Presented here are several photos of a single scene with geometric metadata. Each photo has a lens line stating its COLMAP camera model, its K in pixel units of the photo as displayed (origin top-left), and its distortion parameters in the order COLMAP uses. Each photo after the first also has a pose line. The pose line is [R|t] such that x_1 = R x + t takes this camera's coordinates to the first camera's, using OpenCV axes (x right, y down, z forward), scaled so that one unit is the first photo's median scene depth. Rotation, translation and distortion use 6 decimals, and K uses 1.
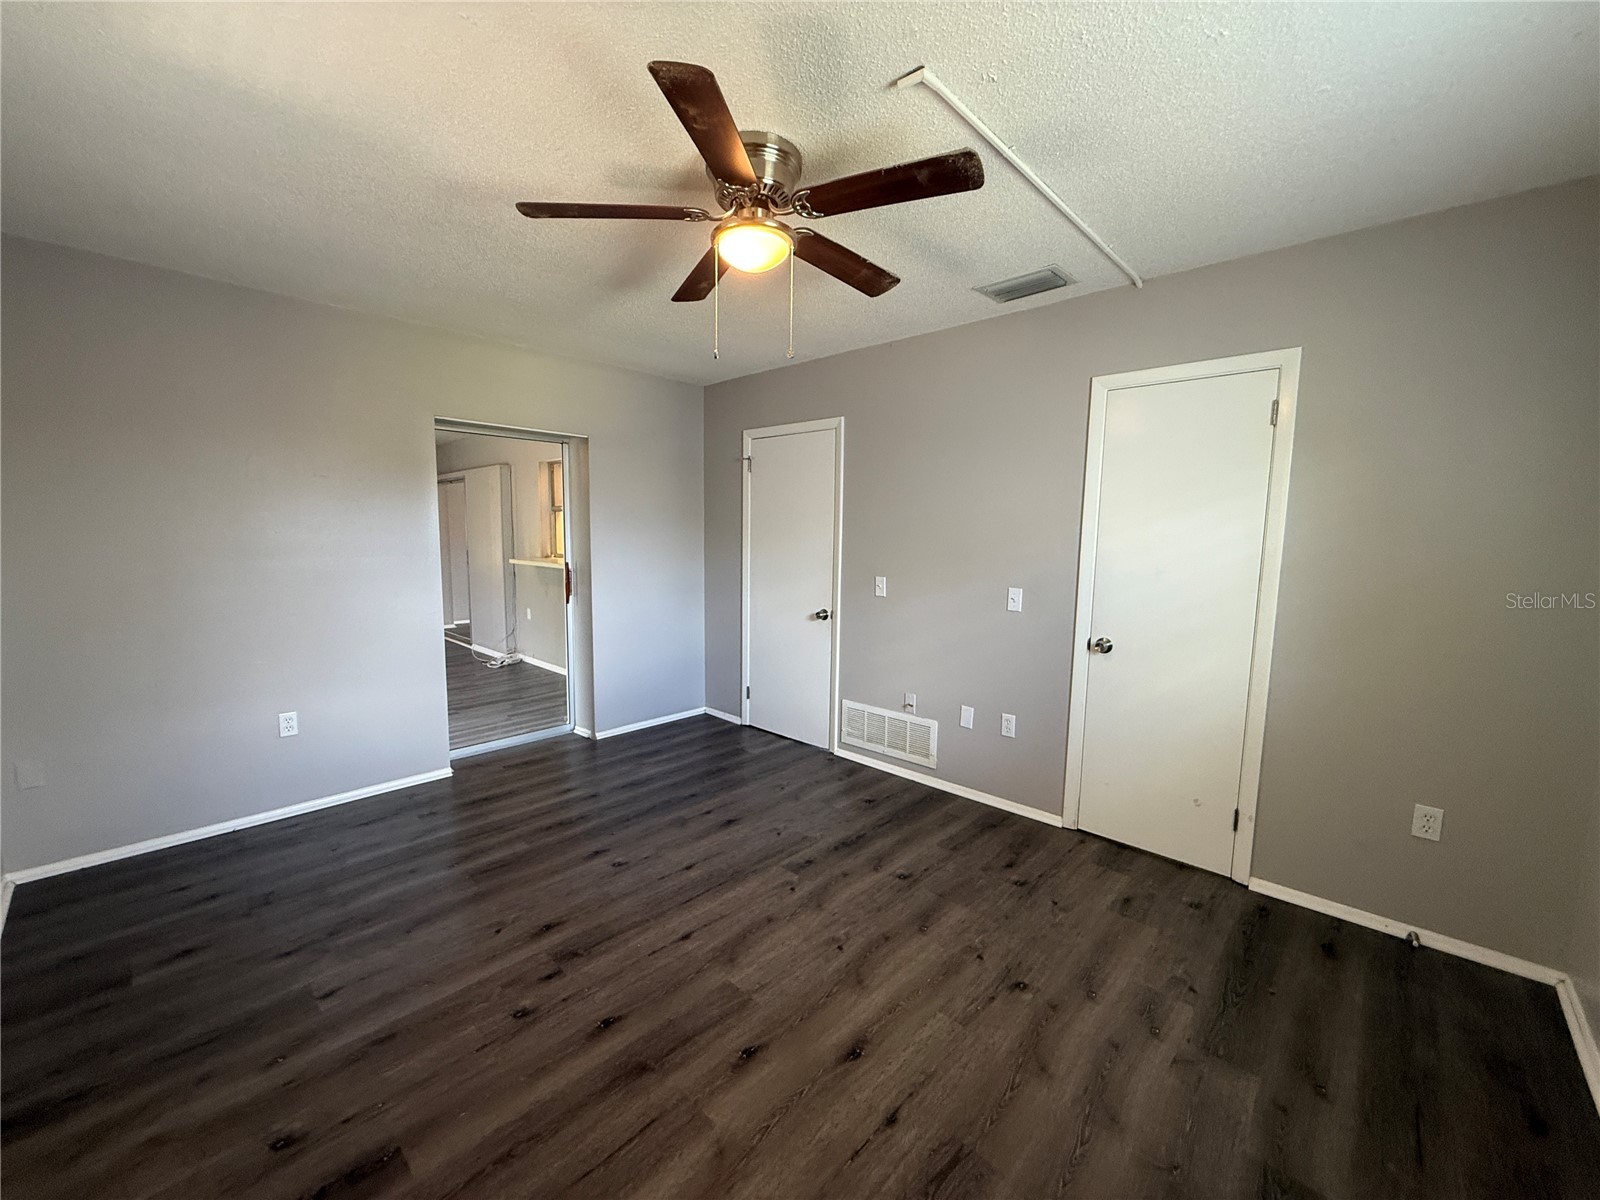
lens RADIAL K [[638.3, 0, 795.2], [0, 638.3, 600.6], [0, 0, 1]] dist [0.000986, -0.000265]
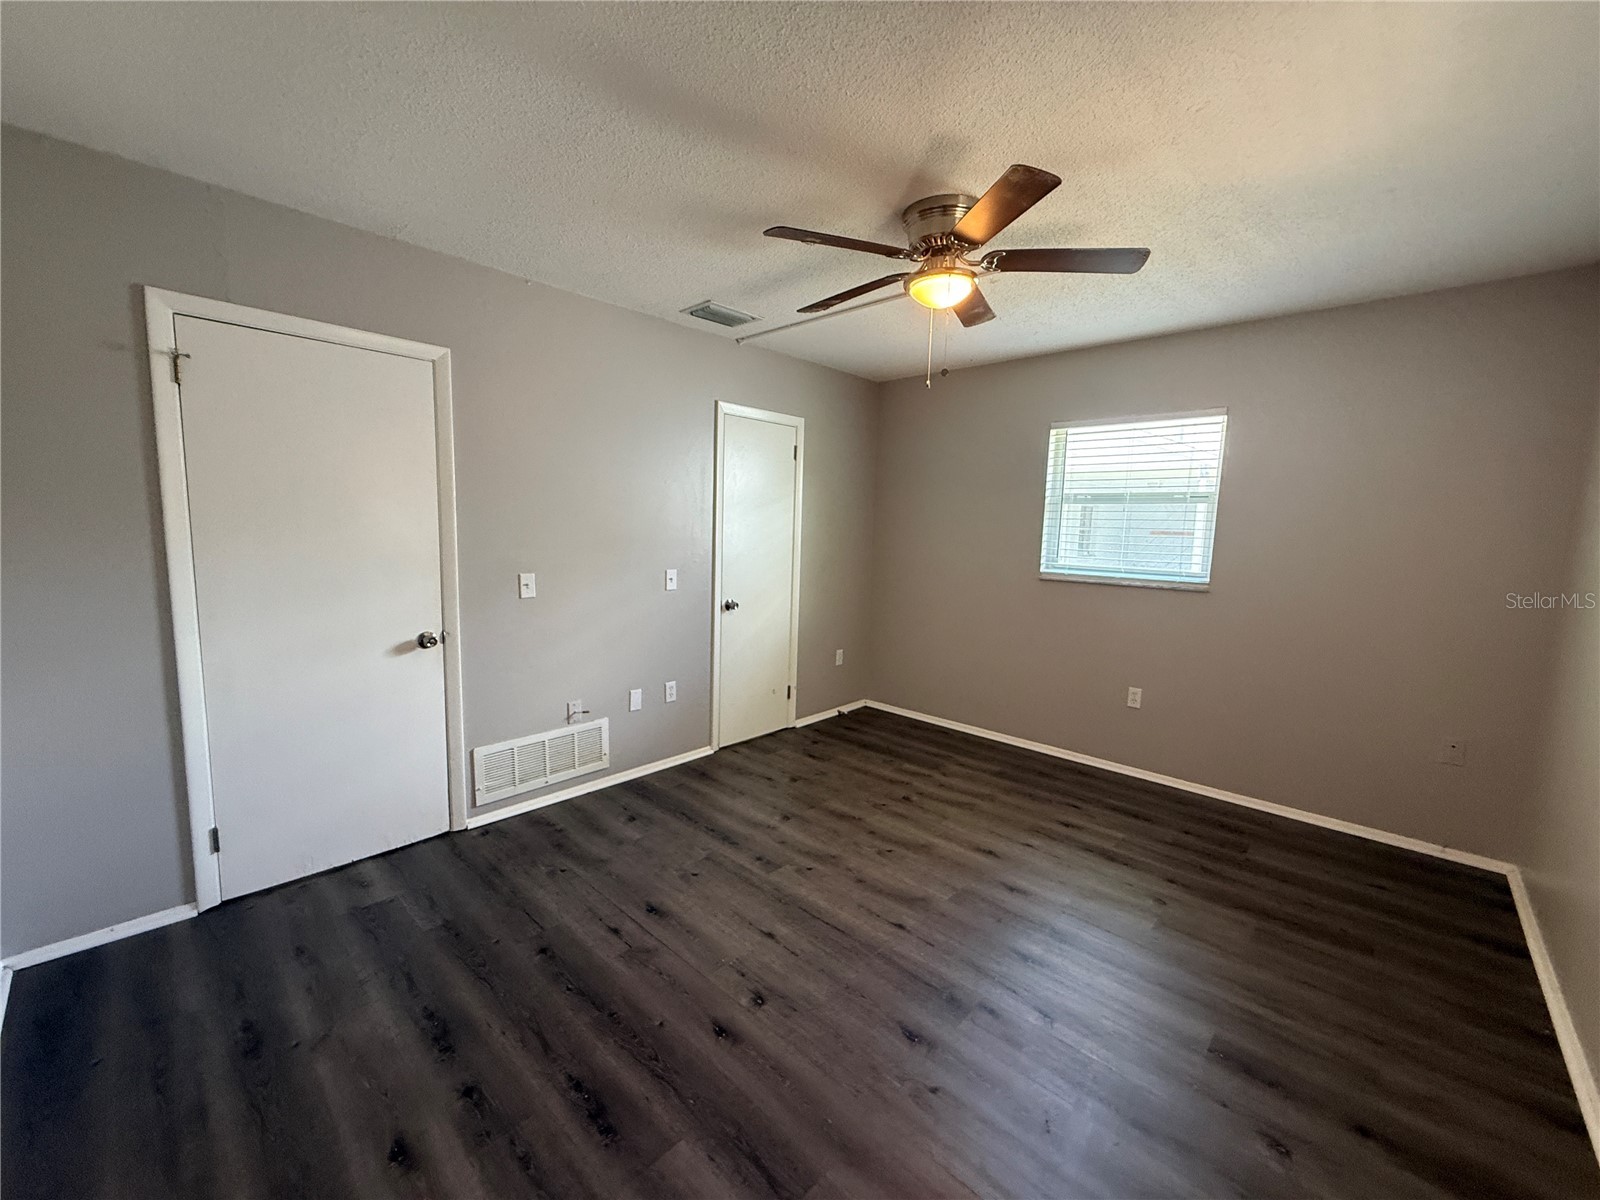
lens RADIAL K [[638.3, 0, 795.2], [0, 638.3, 600.6], [0, 0, 1]] dist [0.000986, -0.000265]
pose [[-0.001682, -0.133178, 0.991091, -0.942676], [0.080765, 0.987836, 0.132878, -0.117809], [-0.996732, 0.080269, 0.009095, 0.940368]]
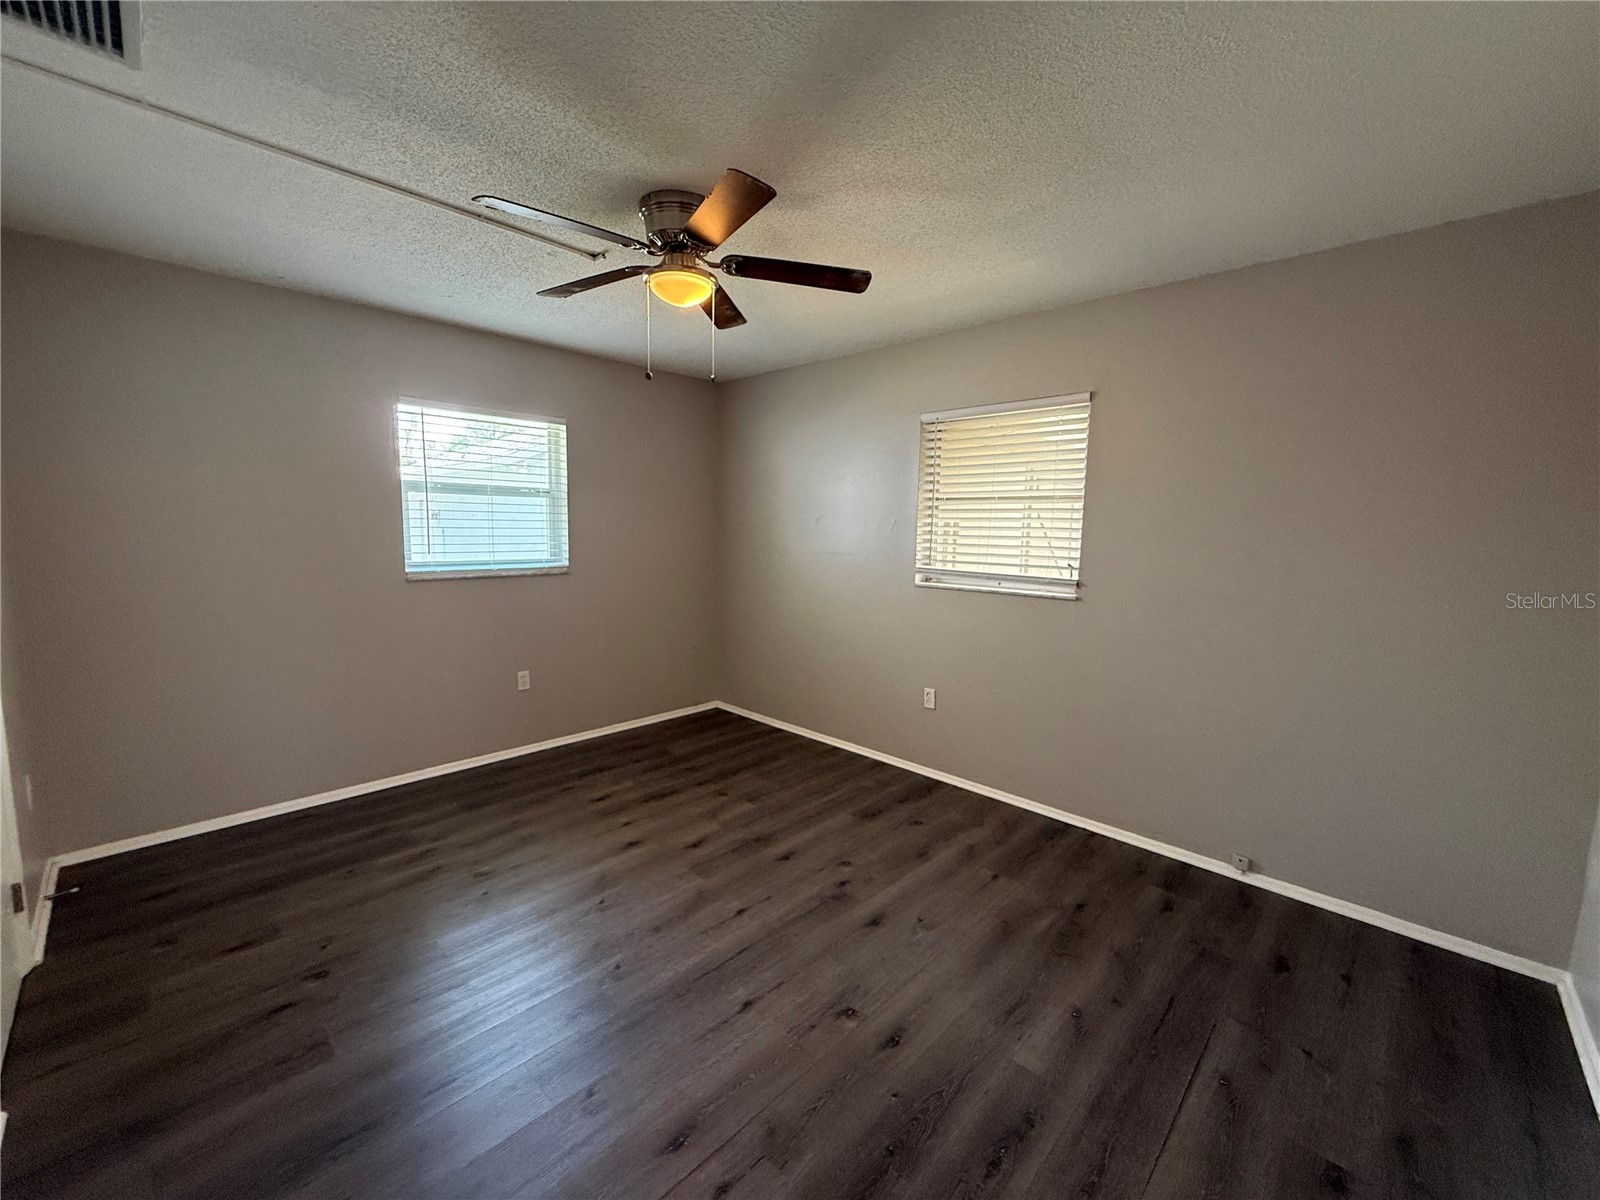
lens RADIAL K [[638.3, 0, 795.2], [0, 638.3, 600.6], [0, 0, 1]] dist [0.000986, -0.000265]
pose [[-0.999461, -0.030773, 0.011423, -0.217901], [-0.027466, 0.974582, 0.222342, -0.187967], [-0.017975, 0.221909, -0.974902, 1.624180]]
